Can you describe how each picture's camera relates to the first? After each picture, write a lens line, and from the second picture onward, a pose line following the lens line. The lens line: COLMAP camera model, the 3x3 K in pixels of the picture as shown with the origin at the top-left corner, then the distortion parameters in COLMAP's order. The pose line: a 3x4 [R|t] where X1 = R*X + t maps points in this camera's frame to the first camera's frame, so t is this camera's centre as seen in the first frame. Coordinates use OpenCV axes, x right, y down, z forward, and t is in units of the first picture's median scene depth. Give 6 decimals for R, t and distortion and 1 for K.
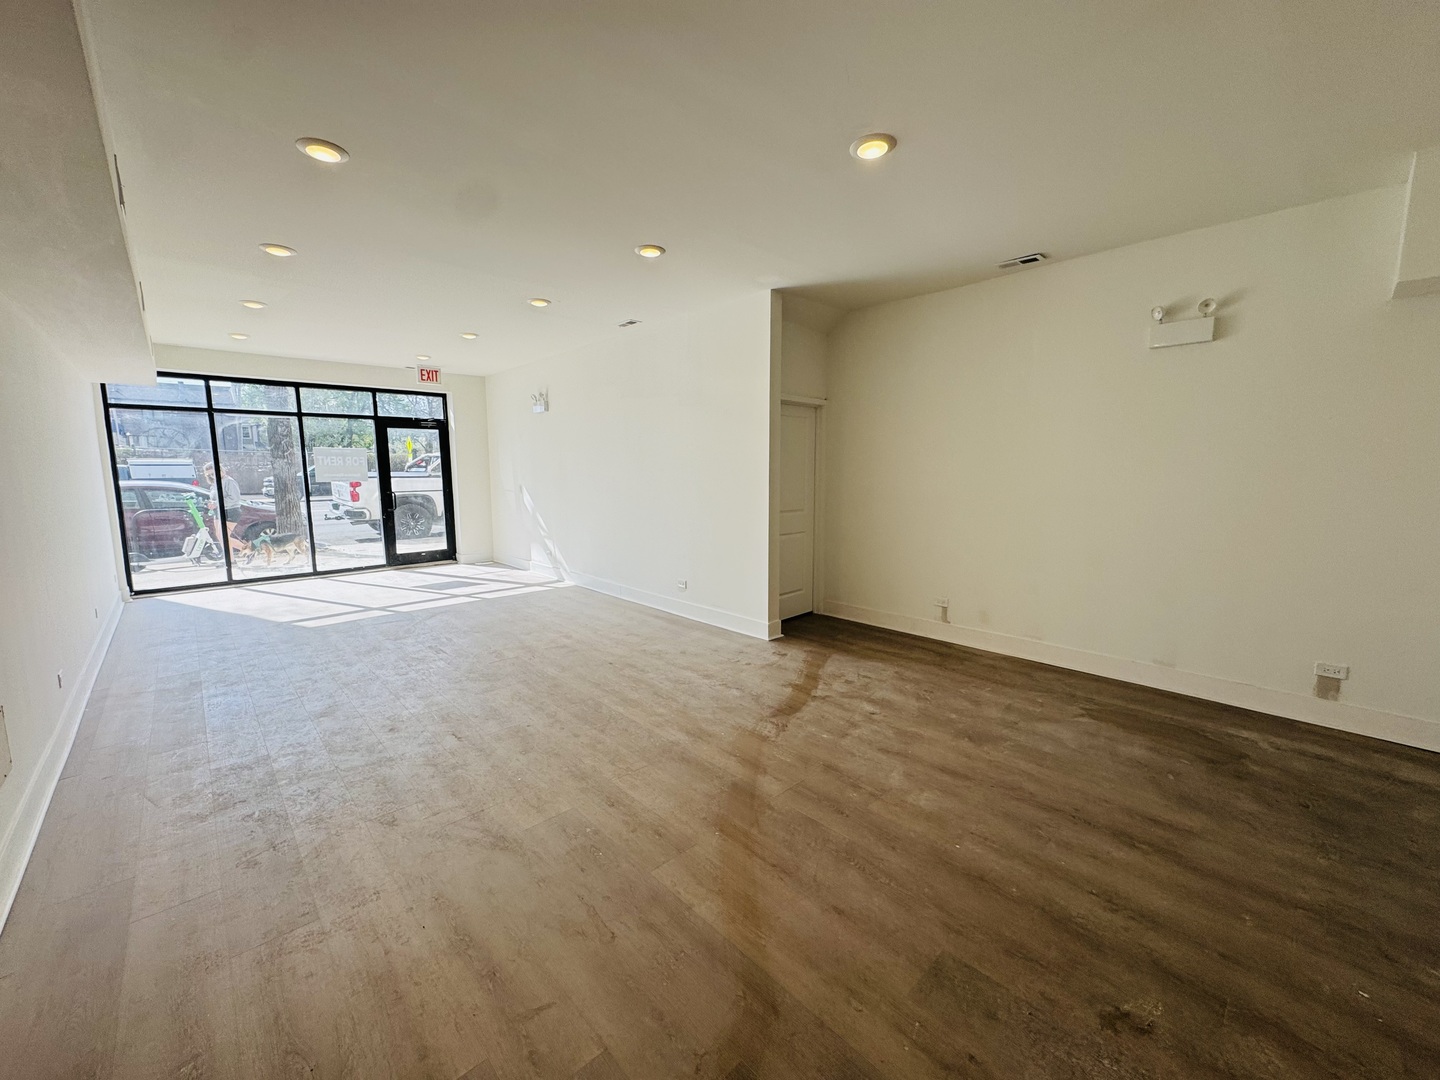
lens RADIAL K [[571.7, 0, 719.1], [0, 571.7, 541.6], [0, 0, 1]] dist [-0.003480, -0.000325]
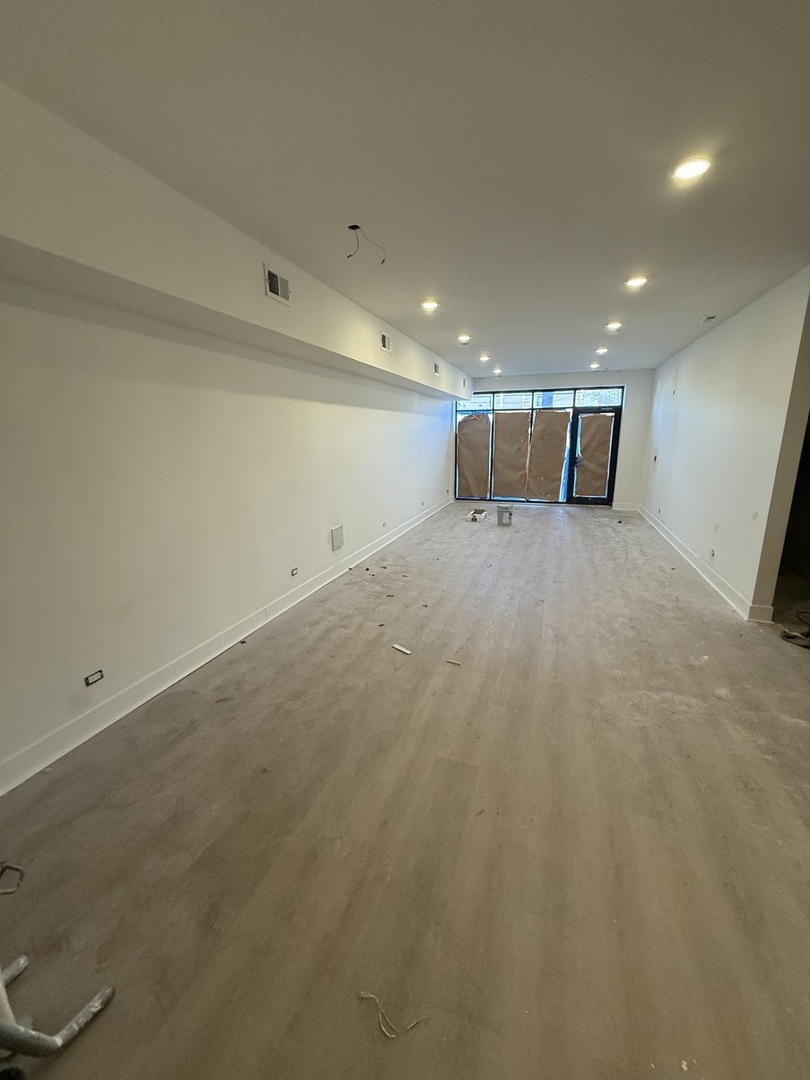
lens RADIAL K [[429.3, 0, 404.8], [0, 429.3, 540.1], [0, 0, 1]] dist [-0.000206, -0.000219]
pose [[0.459604, 0.210548, -0.862806, 0.477133], [-0.104948, 0.977561, 0.182647, -0.052463], [0.881901, 0.006605, 0.471387, 0.082004]]
